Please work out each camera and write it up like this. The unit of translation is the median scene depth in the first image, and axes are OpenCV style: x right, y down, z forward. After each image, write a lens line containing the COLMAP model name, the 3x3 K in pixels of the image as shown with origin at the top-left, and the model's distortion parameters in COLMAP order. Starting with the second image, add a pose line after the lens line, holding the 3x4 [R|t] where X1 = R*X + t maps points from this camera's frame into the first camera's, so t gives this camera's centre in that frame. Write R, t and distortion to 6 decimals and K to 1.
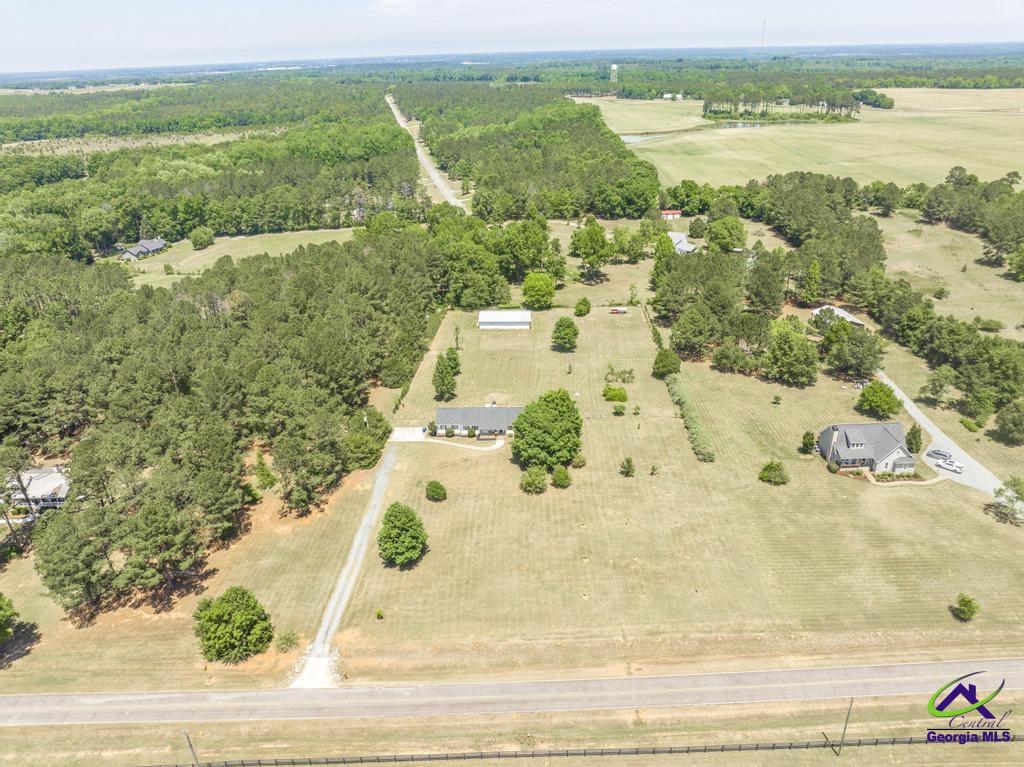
lens RADIAL K [[716.0, 0, 512.0], [0, 716.0, 383.5], [0, 0, 1]] dist [-0.042724, 0.006313]
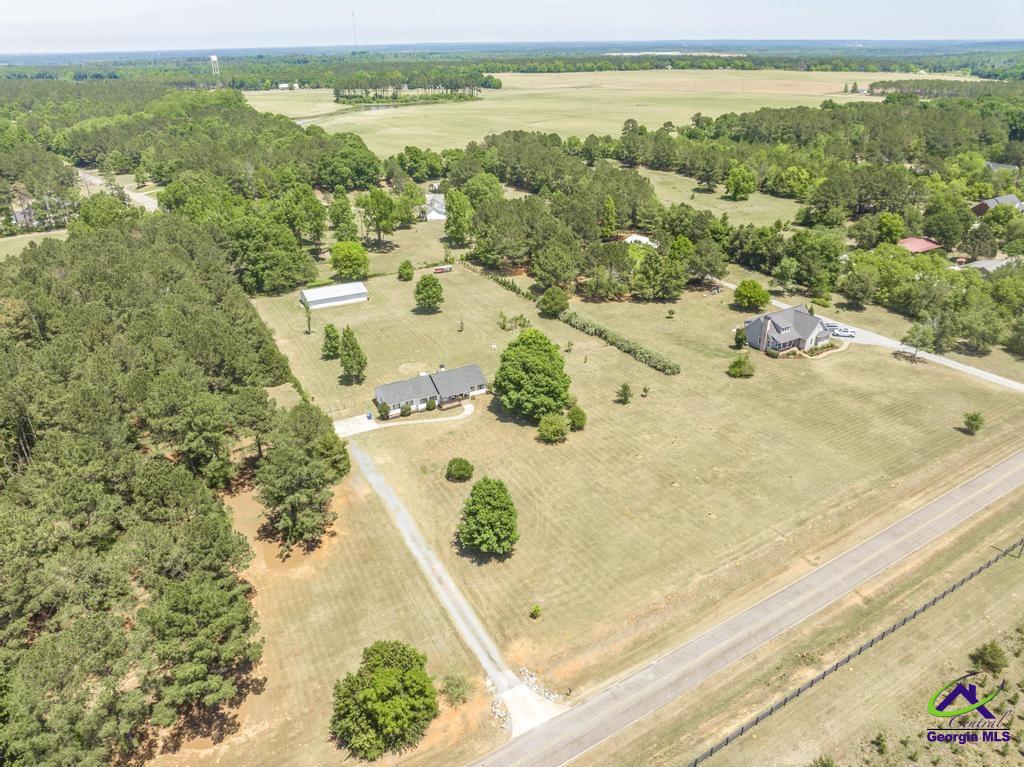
lens RADIAL K [[716.0, 0, 512.0], [0, 716.0, 383.5], [0, 0, 1]] dist [-0.042724, 0.006313]
pose [[0.856458, -0.208748, 0.472127, -0.368390], [0.208415, 0.976565, 0.053709, 0.019133], [-0.472274, 0.052399, 0.879893, 0.209229]]
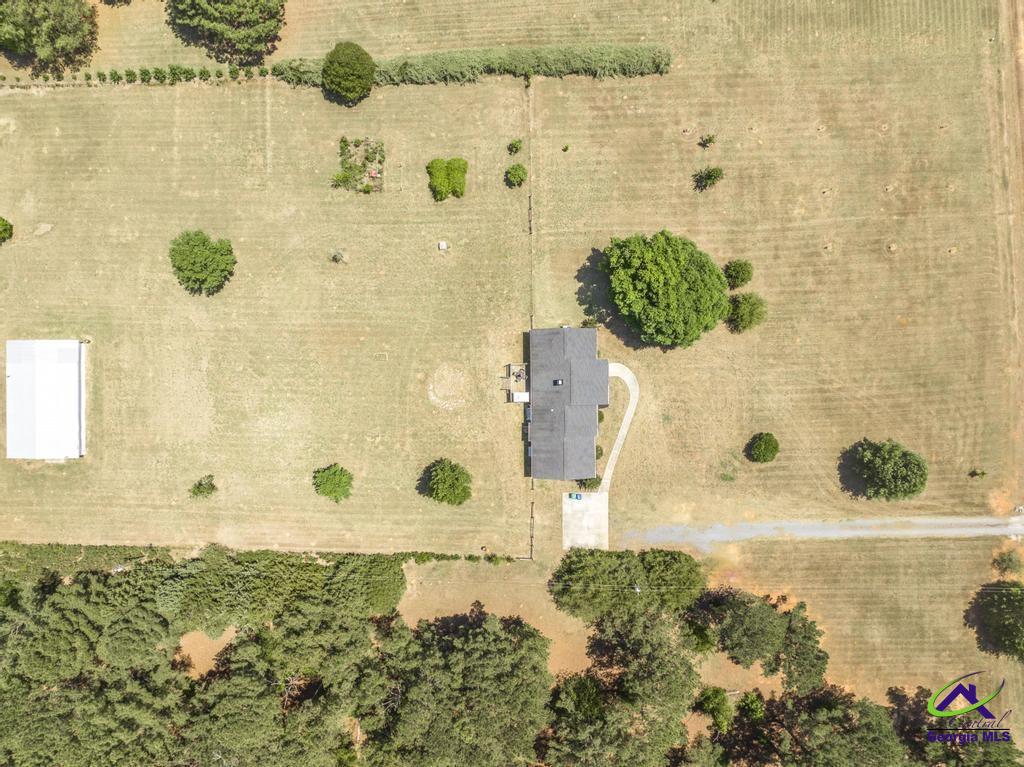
lens RADIAL K [[716.0, 0, 512.0], [0, 716.0, 383.5], [0, 0, 1]] dist [-0.042724, 0.006313]
pose [[-0.059030, -0.997942, 0.025043, -0.038770], [0.426489, -0.002530, 0.904489, -0.526033], [-0.902564, 0.064073, 0.425761, 0.799683]]
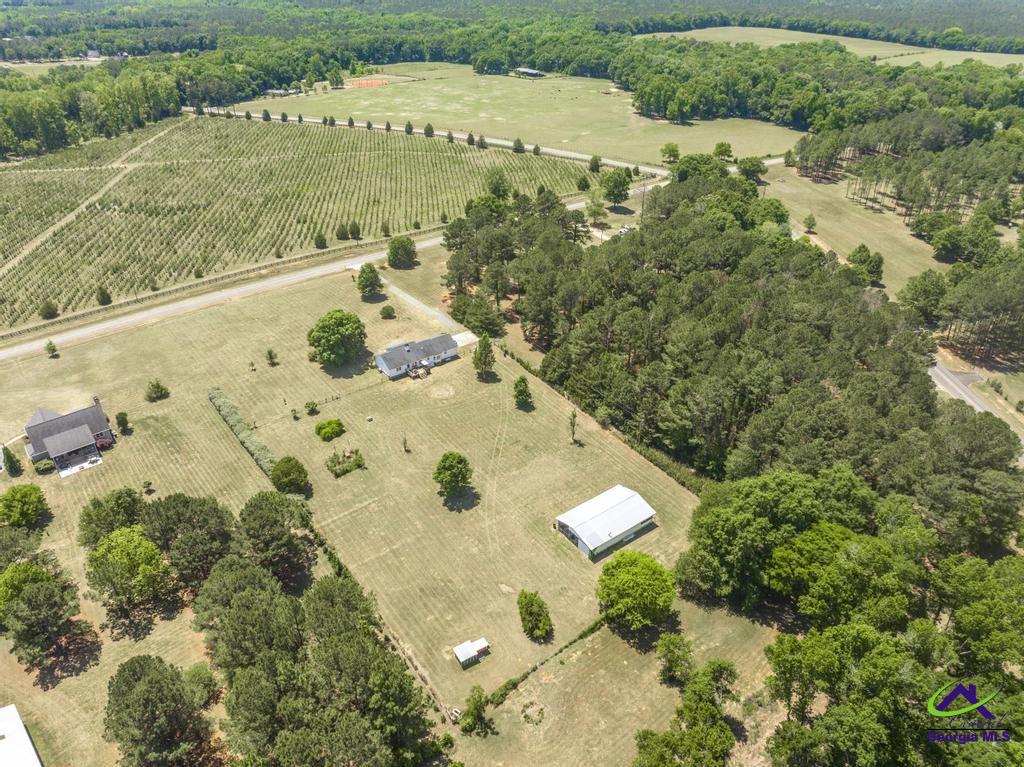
lens RADIAL K [[716.0, 0, 512.0], [0, 716.0, 383.5], [0, 0, 1]] dist [-0.042724, 0.006313]
pose [[-0.771025, 0.357166, -0.527213, 0.469702], [-0.259604, 0.579690, 0.772376, -0.863784], [0.581486, 0.732388, -0.354233, 1.564553]]
